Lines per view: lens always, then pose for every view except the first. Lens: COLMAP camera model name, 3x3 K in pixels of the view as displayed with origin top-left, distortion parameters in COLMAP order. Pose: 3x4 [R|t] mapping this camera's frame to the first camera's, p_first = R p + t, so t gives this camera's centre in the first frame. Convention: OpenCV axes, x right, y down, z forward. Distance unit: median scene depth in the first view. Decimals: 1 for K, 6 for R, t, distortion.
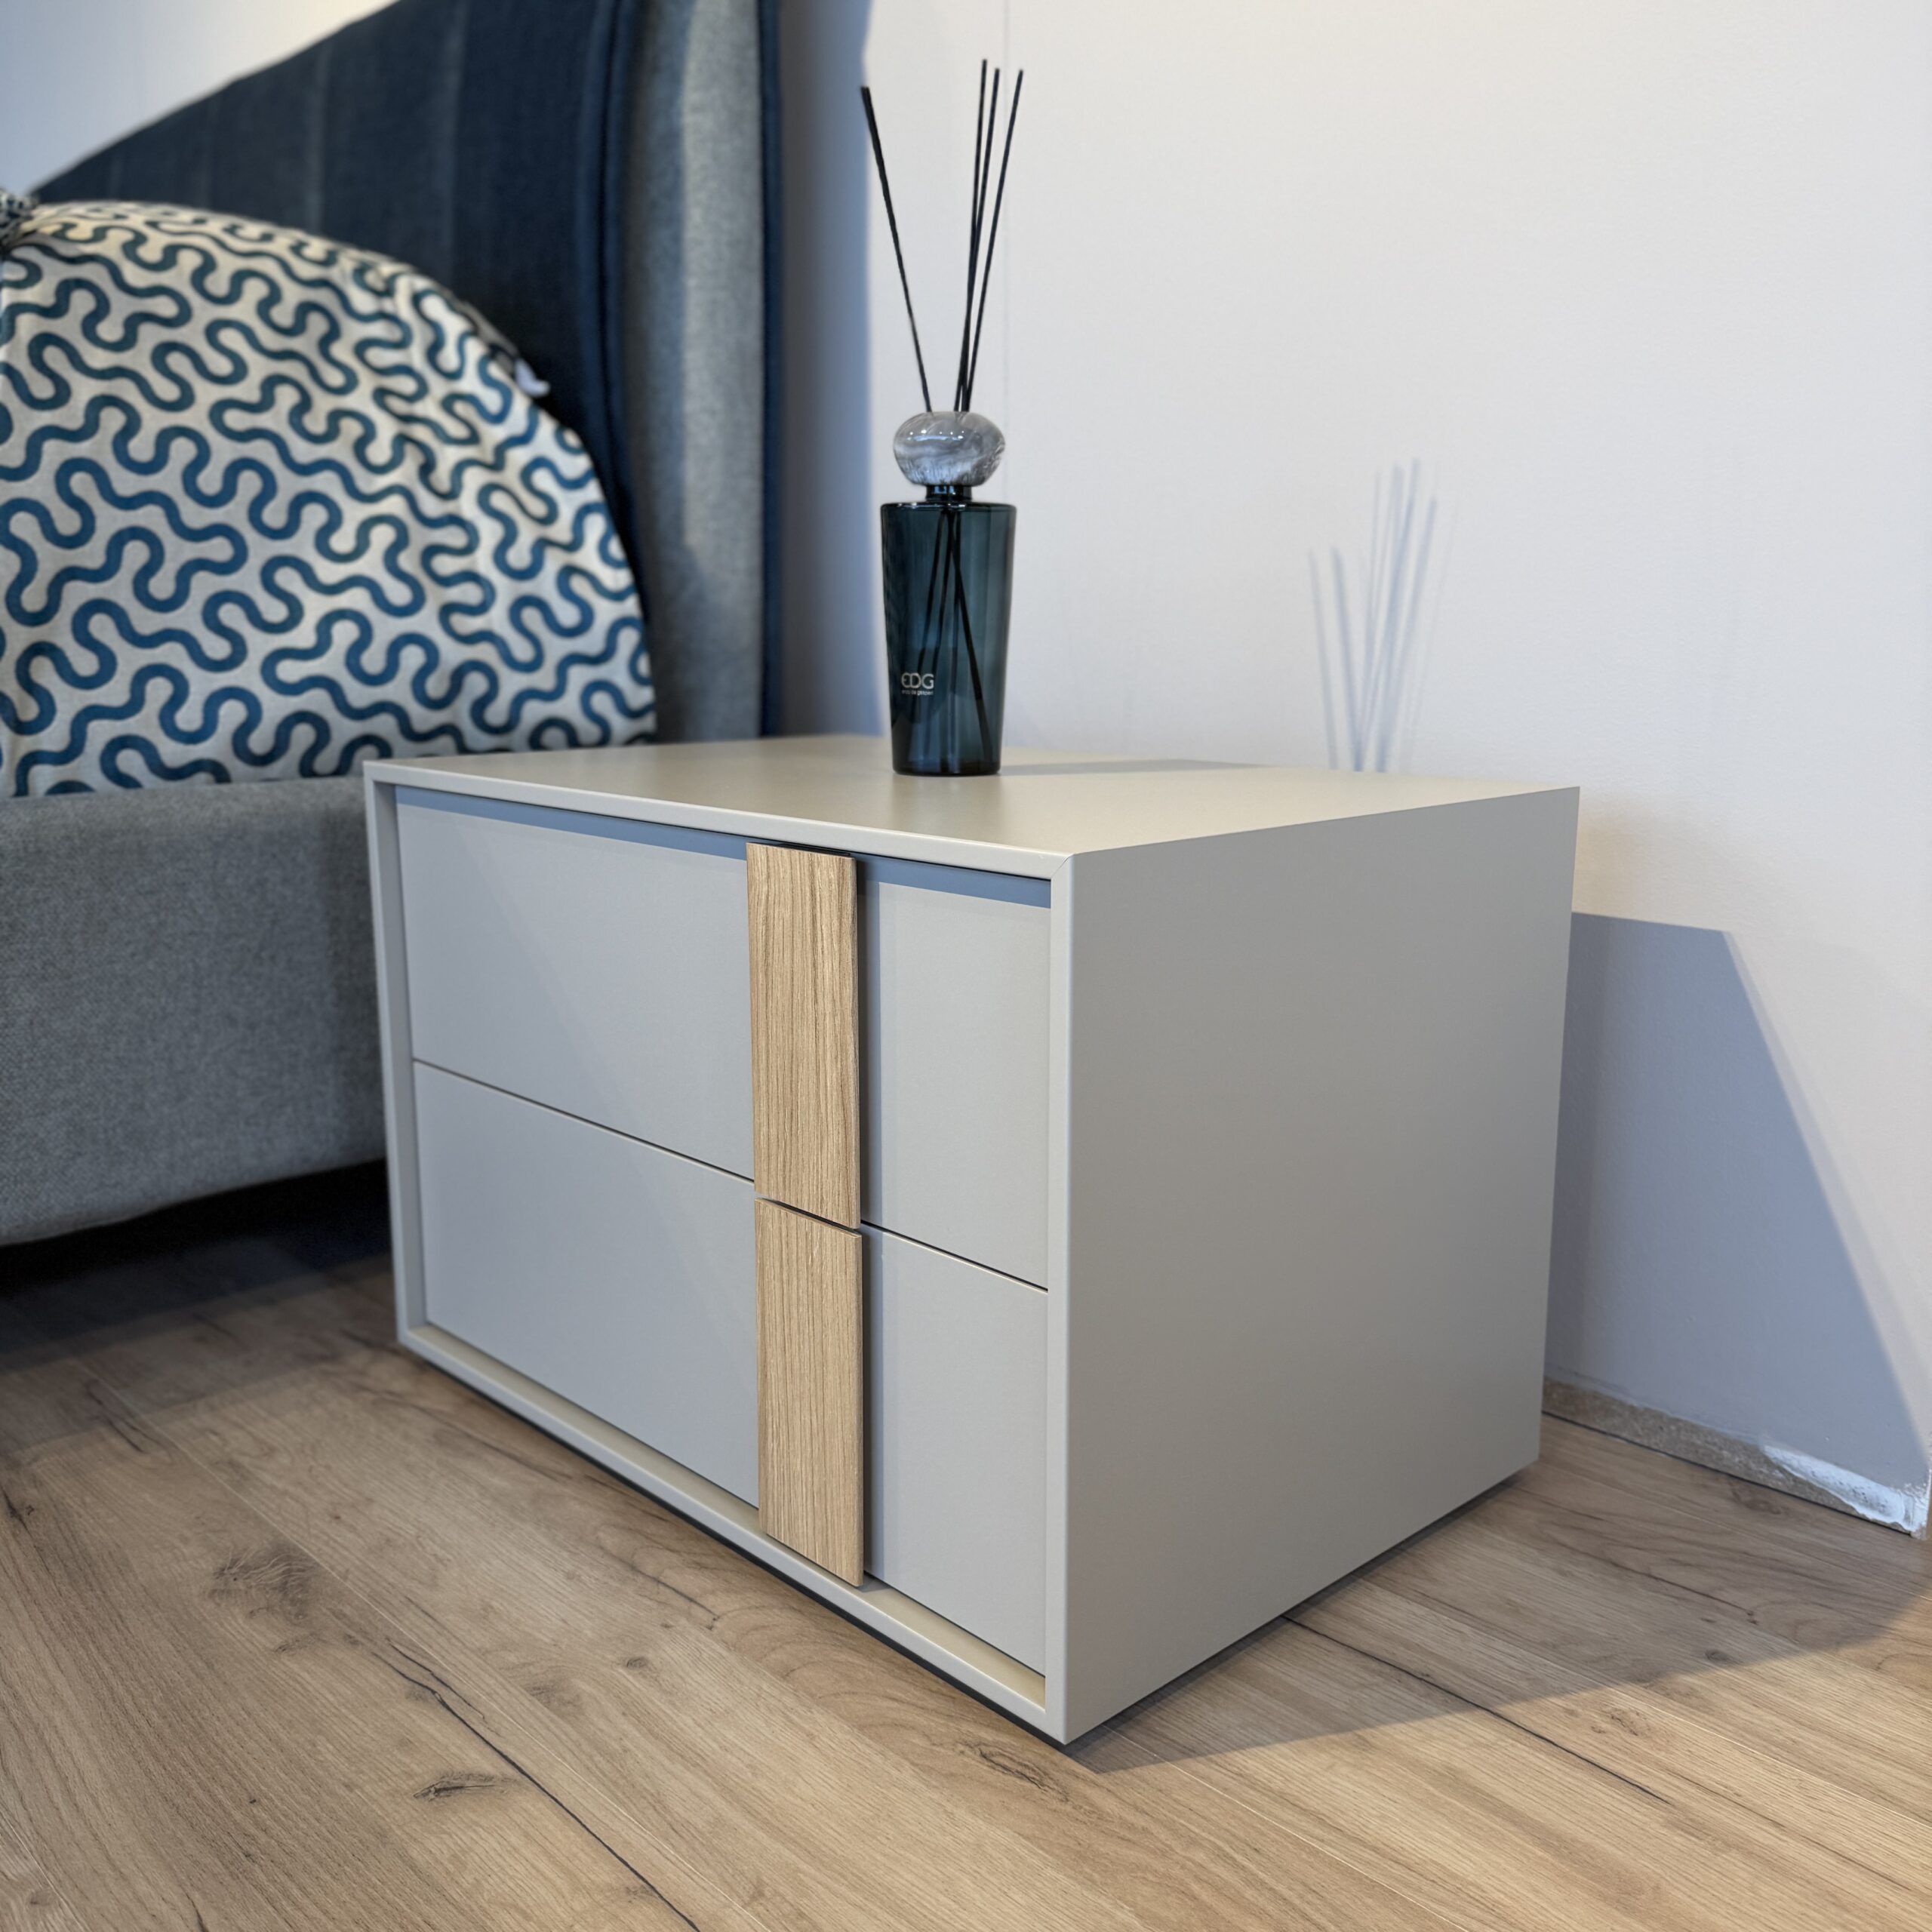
lens RADIAL K [[1826.3, 0, 955.0], [0, 1826.3, 968.7], [0, 0, 1]] dist [0.196253, -0.371890]
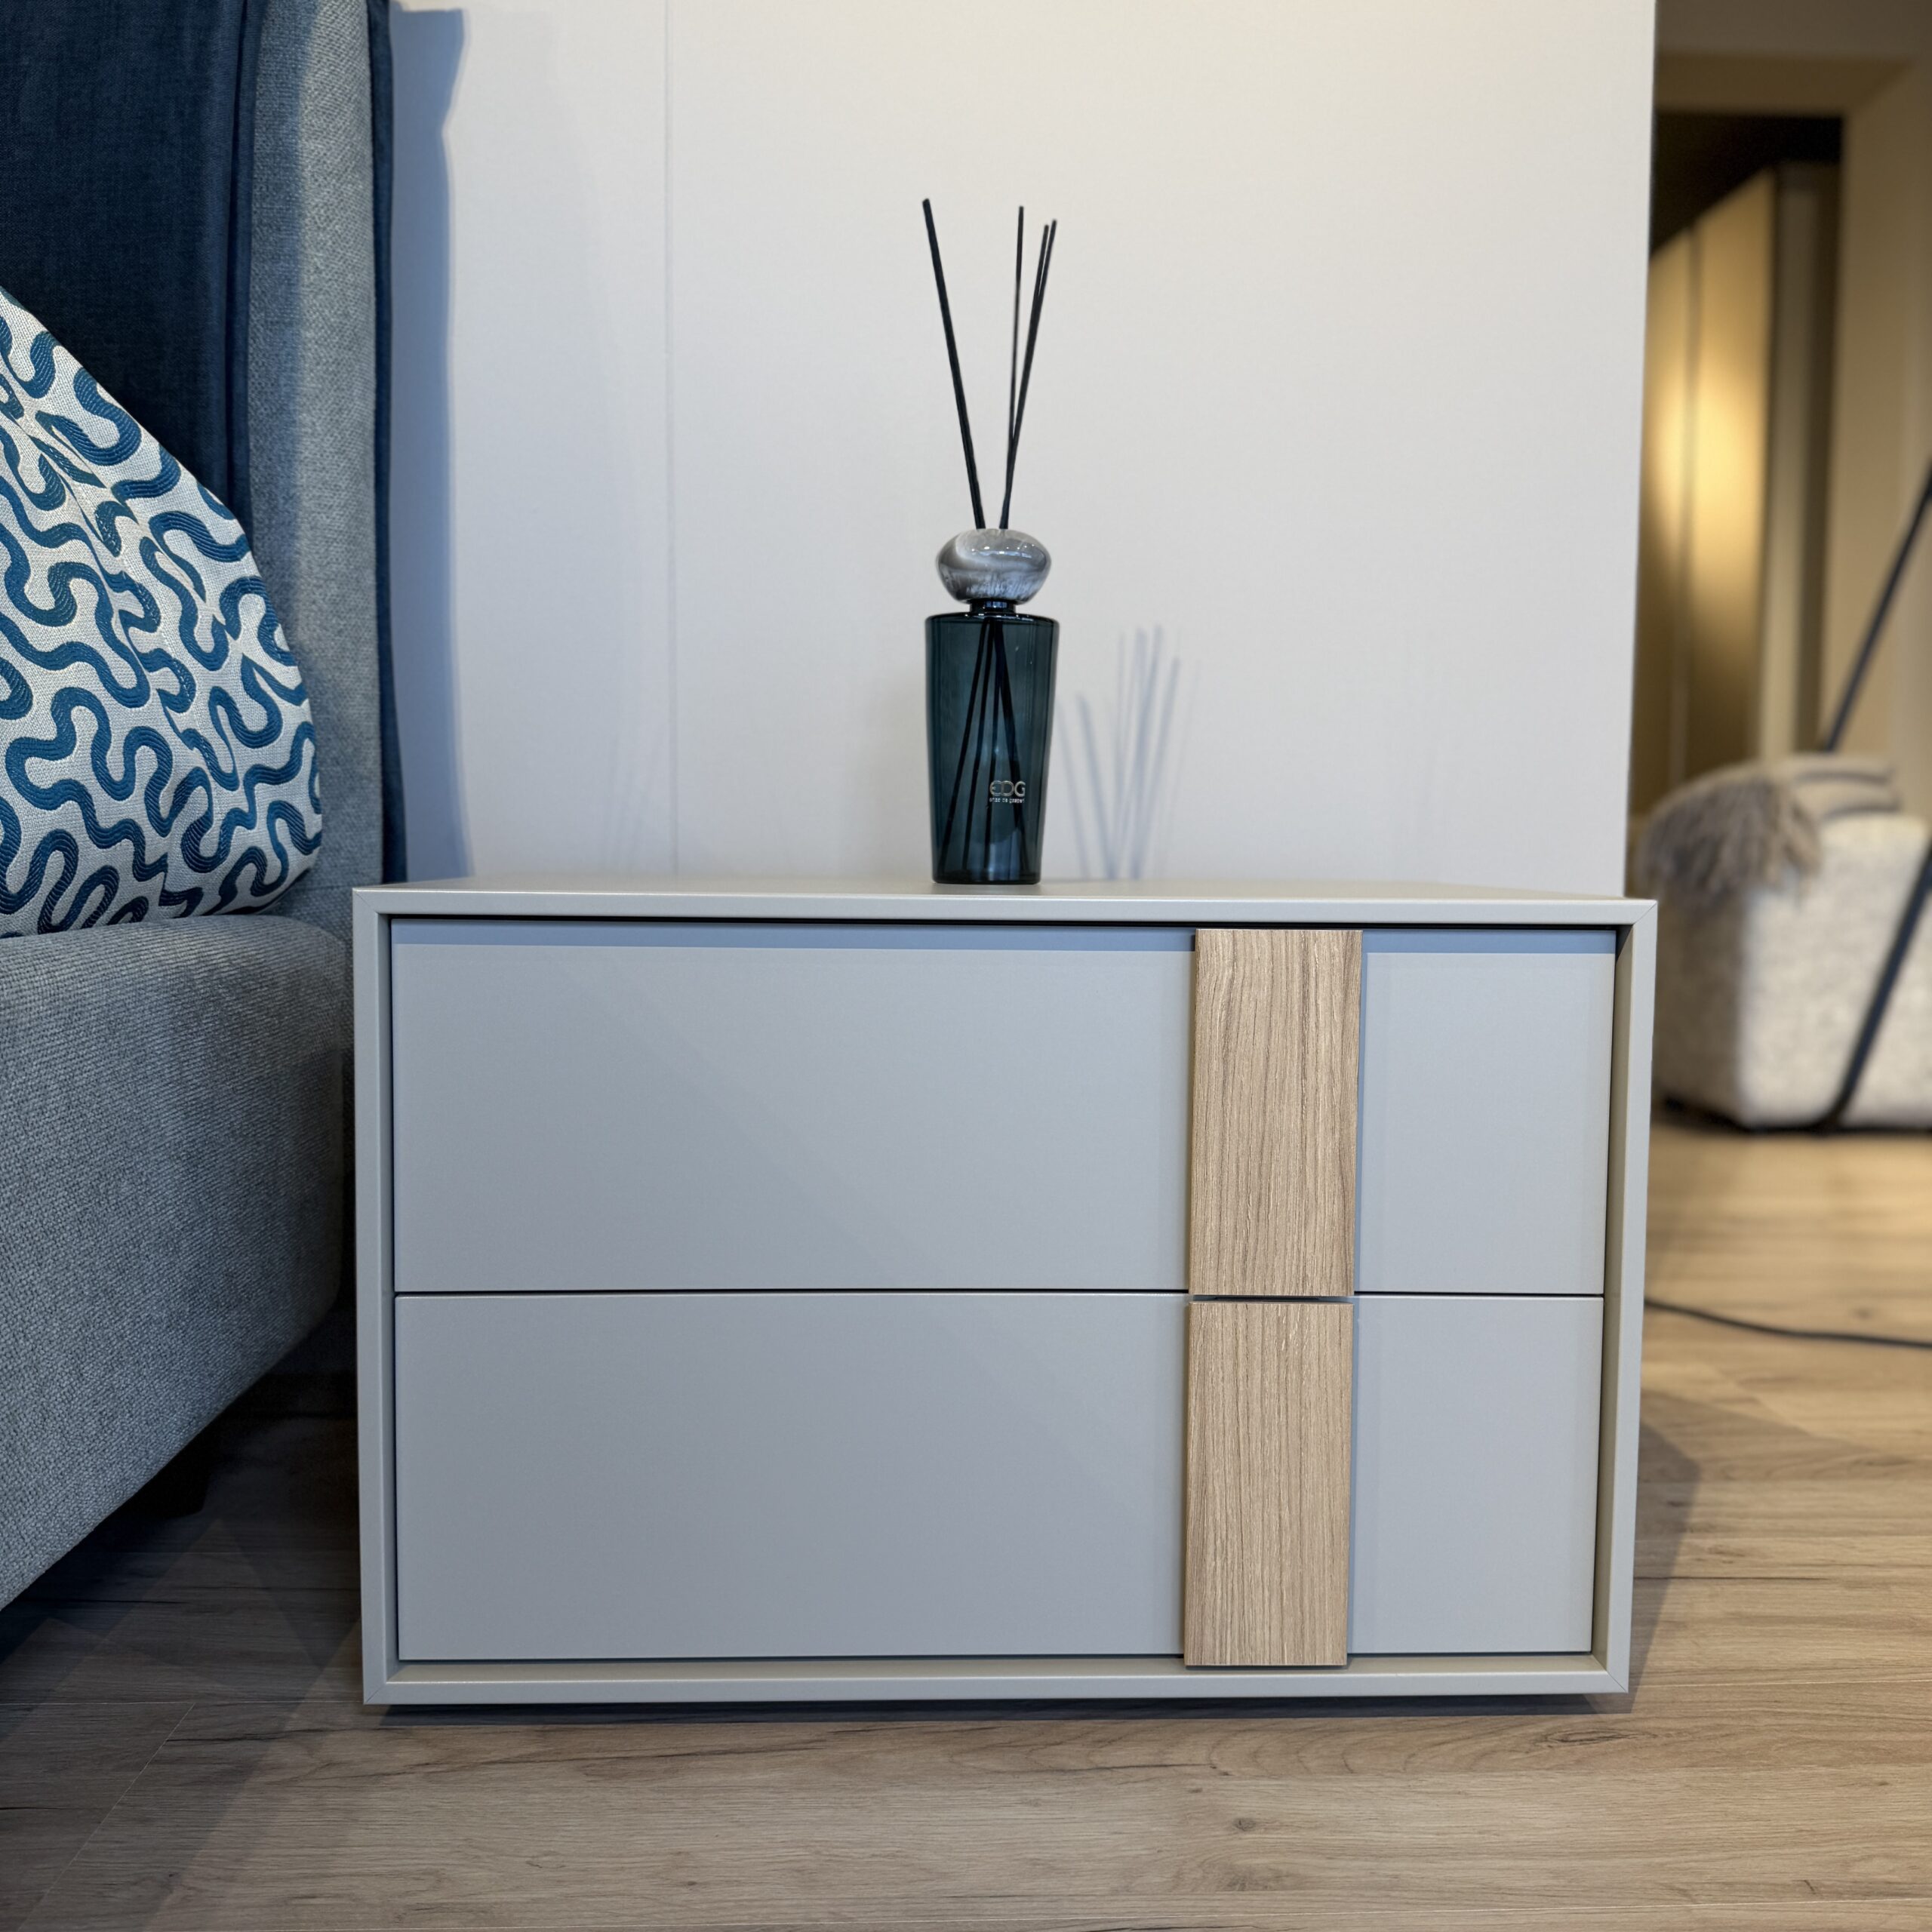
lens RADIAL K [[1831.3, 0, 970.7], [0, 1831.3, 966.7], [0, 0, 1]] dist [0.183620, -0.407860]
pose [[0.651230, -0.045220, 0.757532, -0.934402], [0.133549, 0.989473, -0.055743, -0.009992], [-0.747037, 0.137470, 0.650414, 0.449843]]
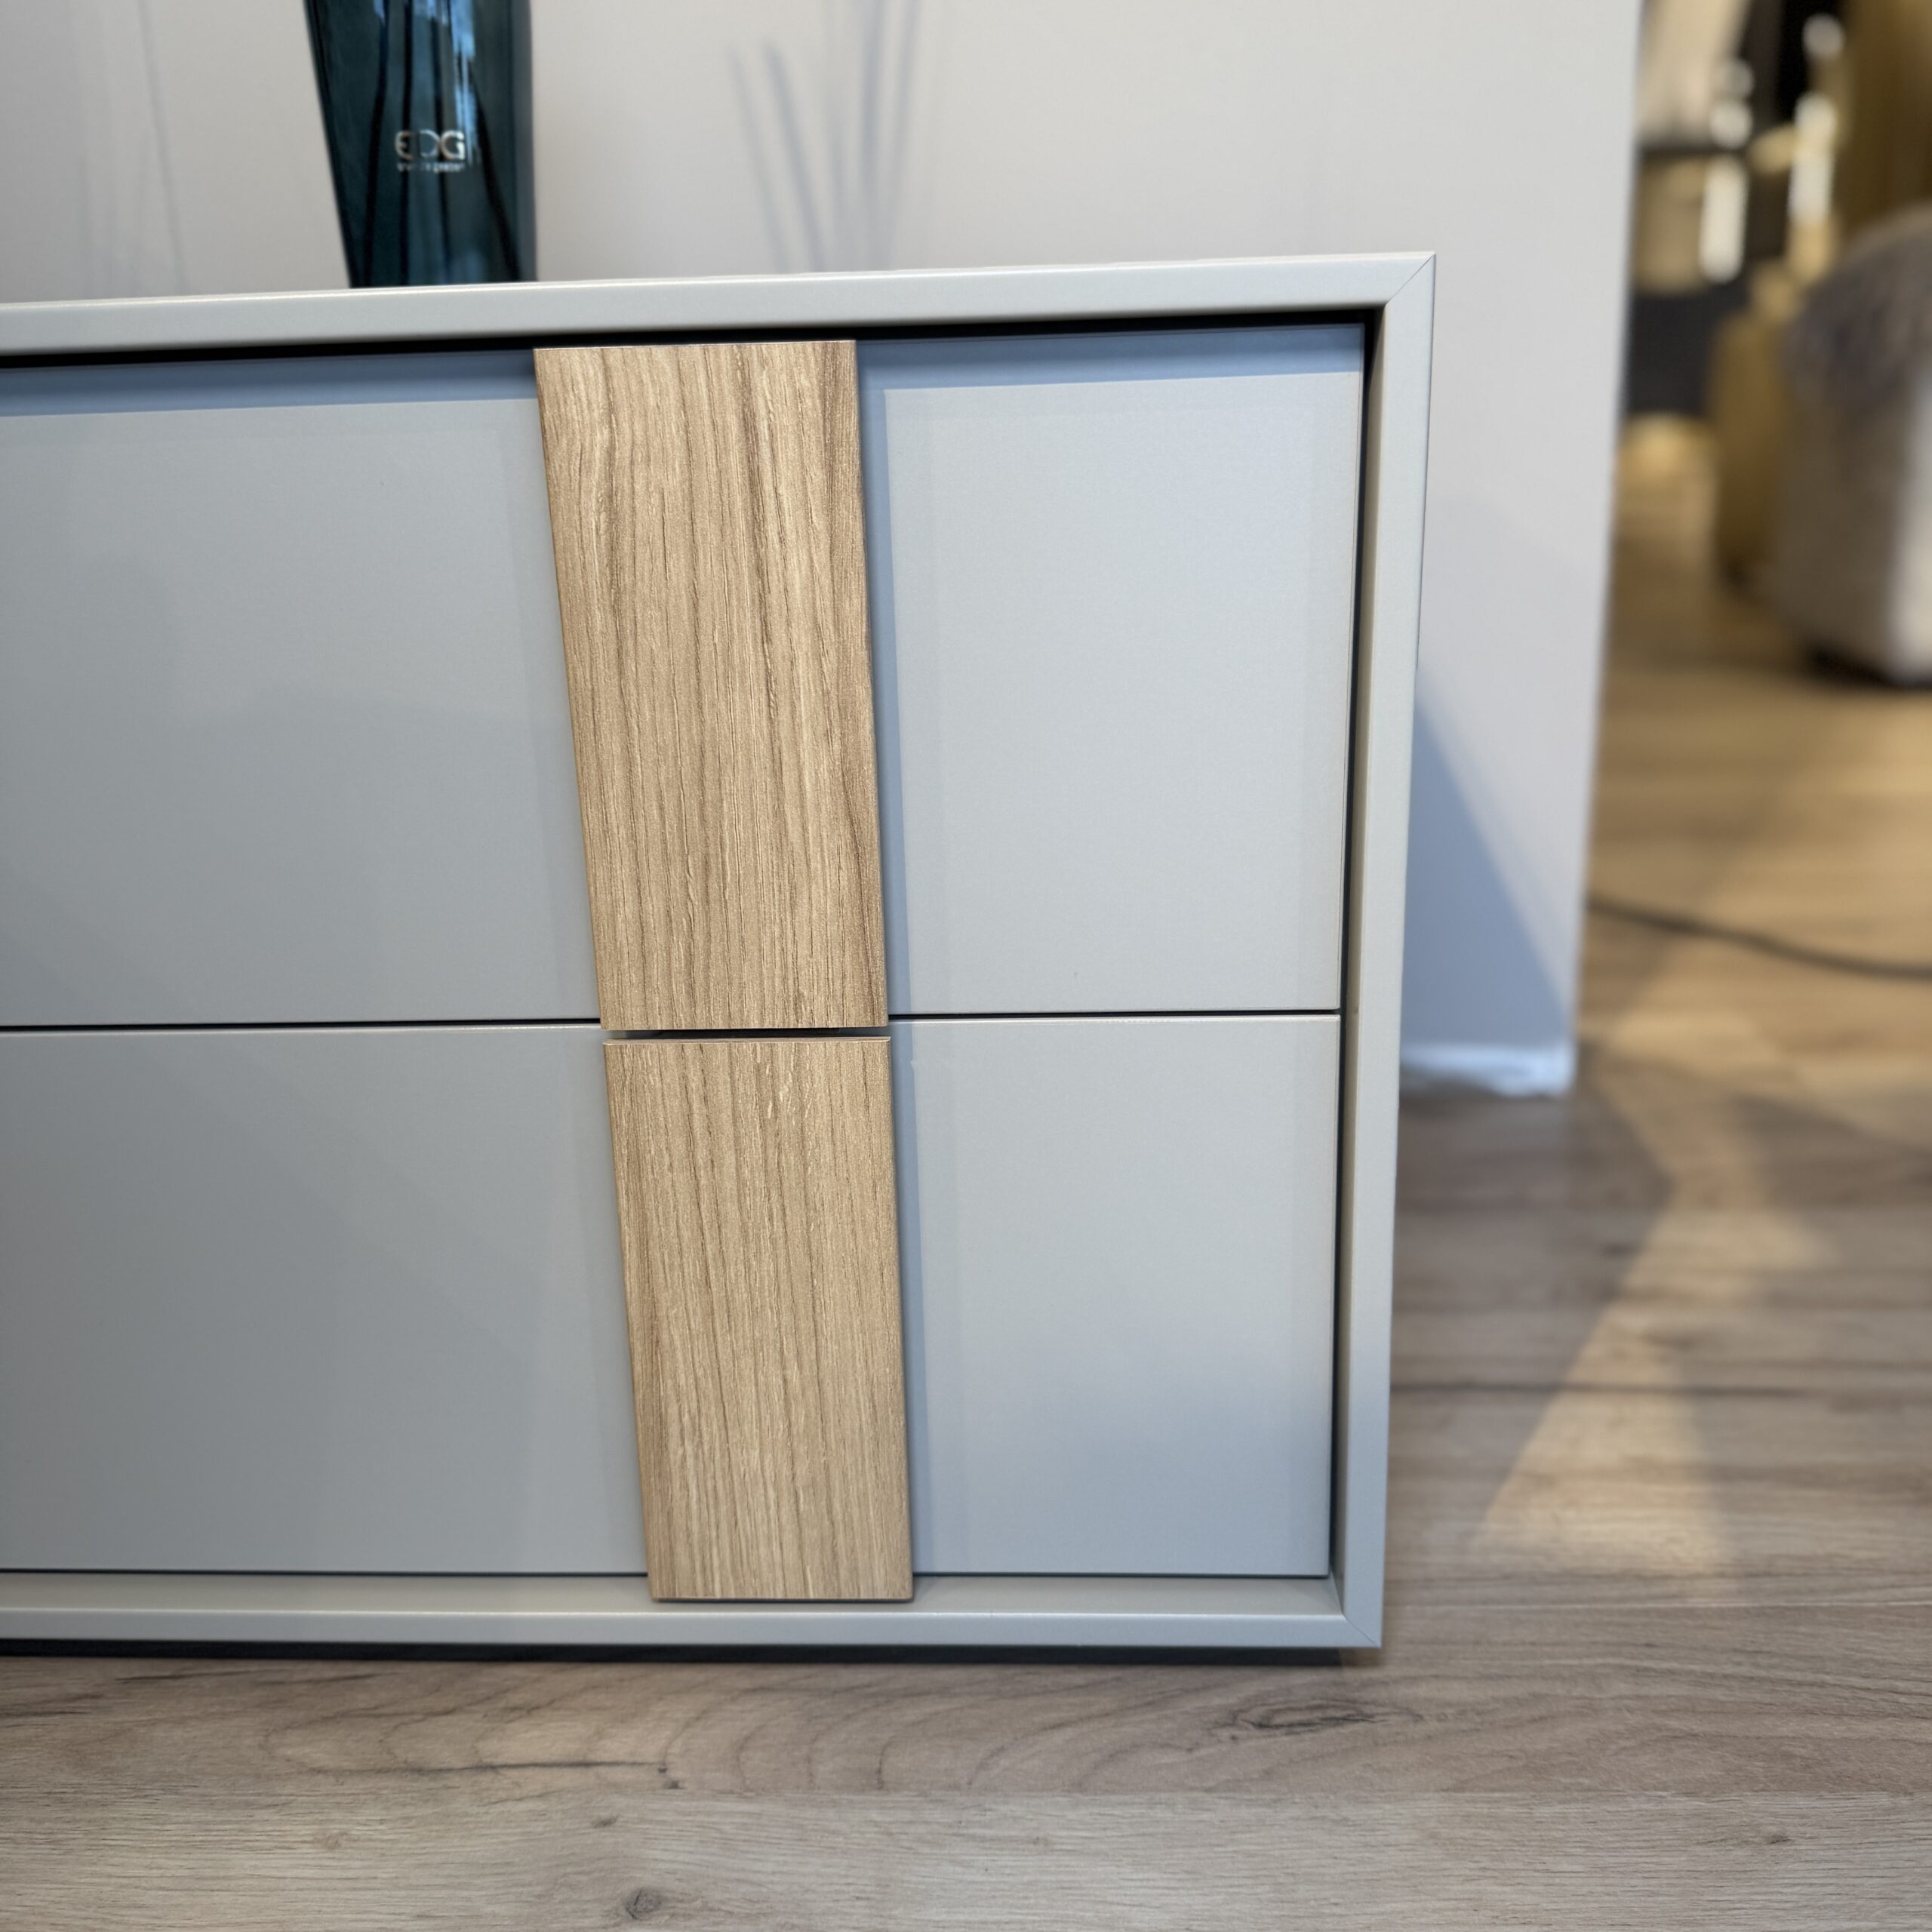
lens RADIAL K [[1831.3, 0, 970.7], [0, 1831.3, 966.7], [0, 0, 1]] dist [0.183620, -0.407860]
pose [[0.720716, -0.222803, 0.656450, -0.399511], [0.162410, 0.974858, 0.152562, 0.037890], [-0.673937, -0.003340, 0.738781, 0.535620]]
